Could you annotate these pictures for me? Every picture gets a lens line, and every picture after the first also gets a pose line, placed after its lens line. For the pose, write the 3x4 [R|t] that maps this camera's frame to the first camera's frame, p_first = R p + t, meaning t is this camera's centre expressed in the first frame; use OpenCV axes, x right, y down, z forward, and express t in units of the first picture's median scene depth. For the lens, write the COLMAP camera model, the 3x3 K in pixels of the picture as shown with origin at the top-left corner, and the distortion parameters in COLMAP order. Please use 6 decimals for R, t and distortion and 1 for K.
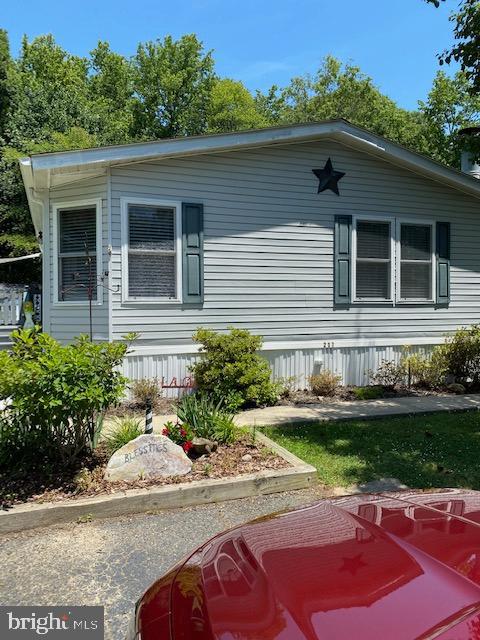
lens RADIAL K [[491.6, 0, 240.0], [0, 491.6, 320.0], [0, 0, 1]] dist [0.100677, -0.135139]
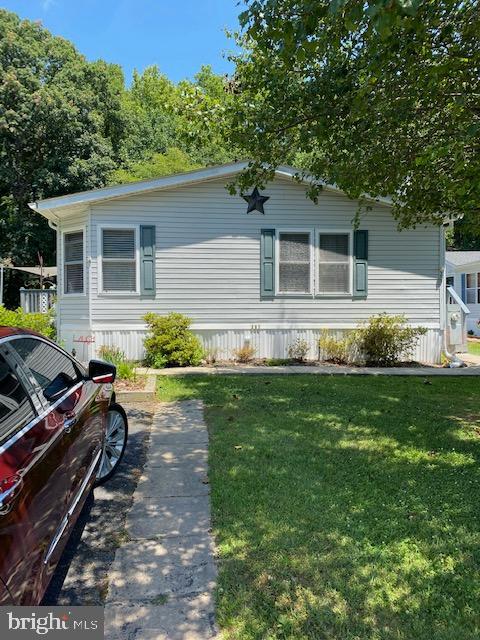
lens RADIAL K [[491.6, 0, 240.0], [0, 491.6, 320.0], [0, 0, 1]] dist [0.100677, -0.135139]
pose [[0.969221, 0.009453, -0.246010, 0.461914], [-0.009654, 0.999953, 0.000389, 0.031566], [0.246003, 0.001998, 0.969267, -0.291967]]
